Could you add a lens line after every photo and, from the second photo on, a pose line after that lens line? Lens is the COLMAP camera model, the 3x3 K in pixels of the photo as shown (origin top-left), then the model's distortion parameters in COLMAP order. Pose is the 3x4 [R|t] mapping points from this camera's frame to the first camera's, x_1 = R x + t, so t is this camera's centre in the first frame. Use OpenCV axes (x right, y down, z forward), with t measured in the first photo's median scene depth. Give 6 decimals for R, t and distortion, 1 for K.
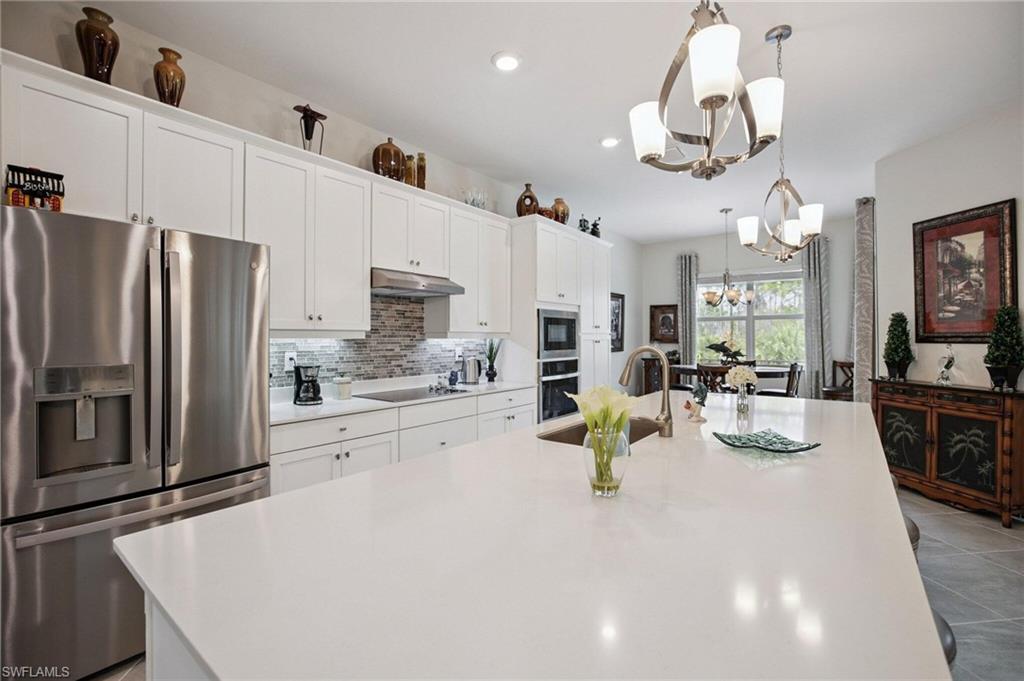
lens RADIAL K [[449.7, 0, 512.7], [0, 449.7, 340.3], [0, 0, 1]] dist [-0.039020, 0.012369]
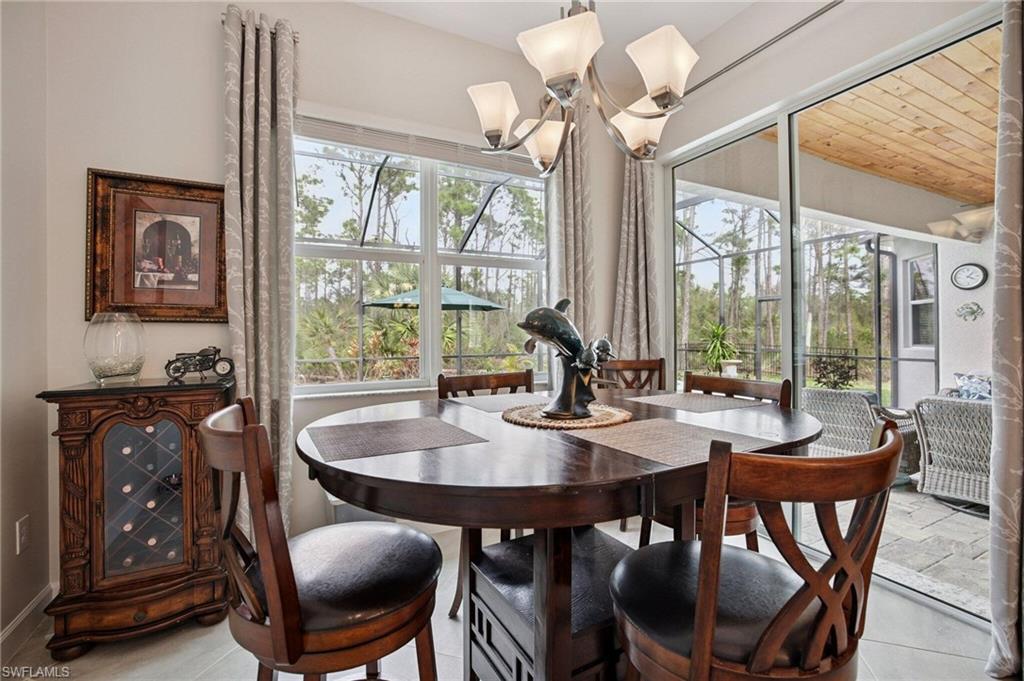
lens RADIAL K [[449.7, 0, 514.0], [0, 449.7, 341.1], [0, 0, 1]] dist [-0.039020, 0.012369]
pose [[0.438319, 0.006504, 0.898796, 0.201445], [-0.002650, 0.999979, -0.005943, 0.018558], [-0.898815, 0.000223, 0.438327, 0.713610]]
